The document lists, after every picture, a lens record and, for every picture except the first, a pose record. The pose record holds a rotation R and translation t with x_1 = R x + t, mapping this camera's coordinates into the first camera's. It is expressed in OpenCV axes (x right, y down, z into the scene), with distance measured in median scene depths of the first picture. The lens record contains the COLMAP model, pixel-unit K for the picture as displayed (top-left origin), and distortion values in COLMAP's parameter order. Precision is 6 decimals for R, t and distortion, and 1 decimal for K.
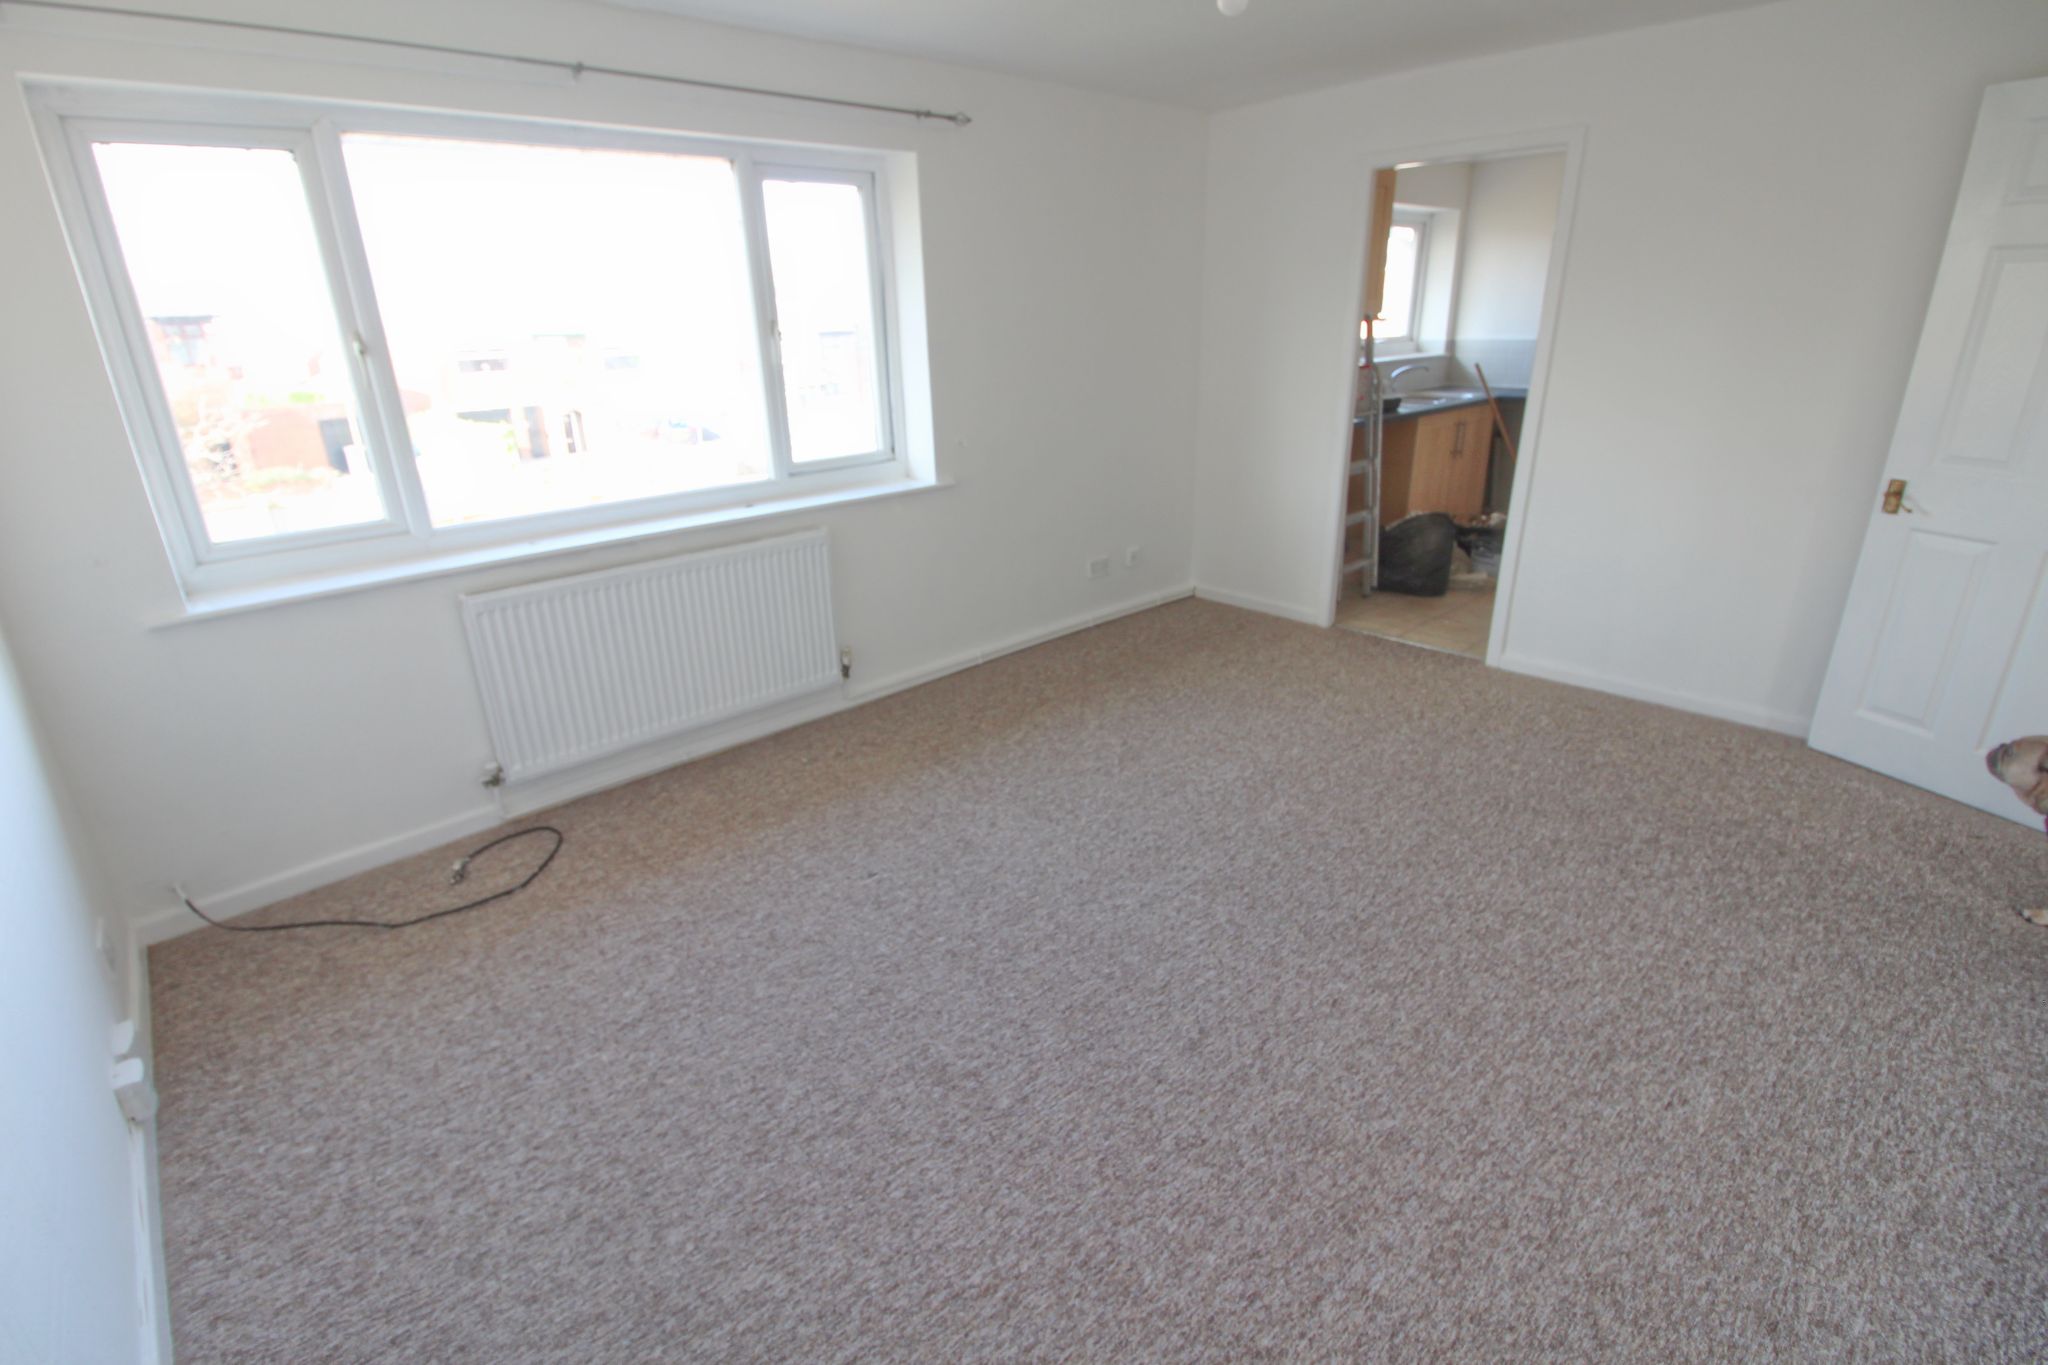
lens RADIAL K [[948.1, 0, 1002.0], [0, 948.1, 676.8], [0, 0, 1]] dist [-0.012334, -0.003890]
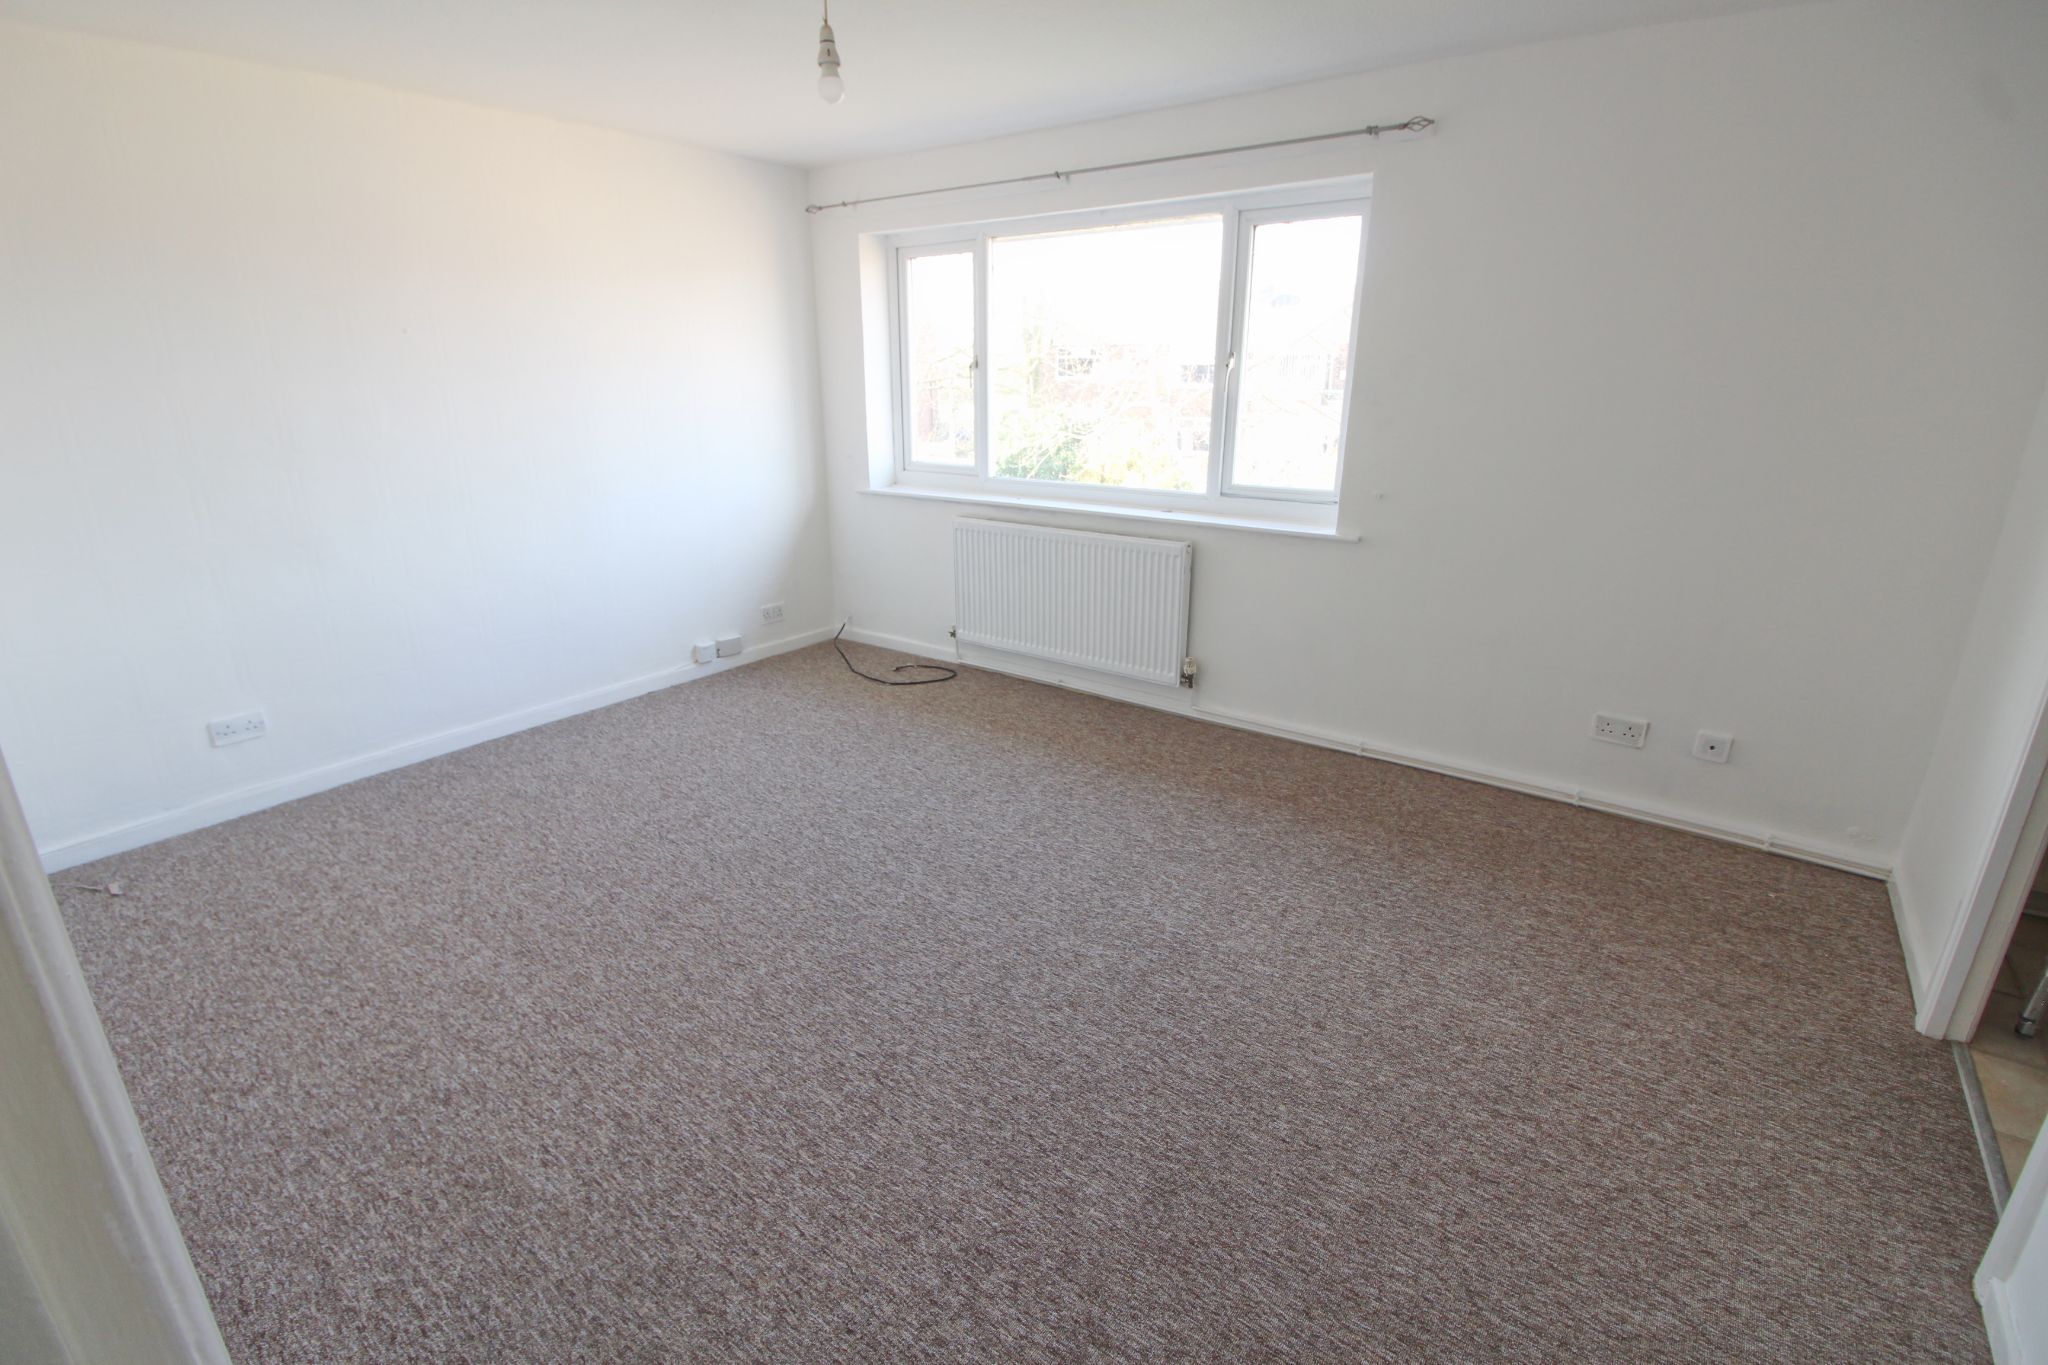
lens RADIAL K [[948.1, 0, 1005.5], [0, 948.1, 671.7], [0, 0, 1]] dist [-0.012334, -0.003890]
pose [[0.184477, 0.328654, -0.926259, 1.470502], [-0.354388, 0.901279, 0.249209, -0.392174], [0.916721, 0.282281, 0.282736, 0.968948]]
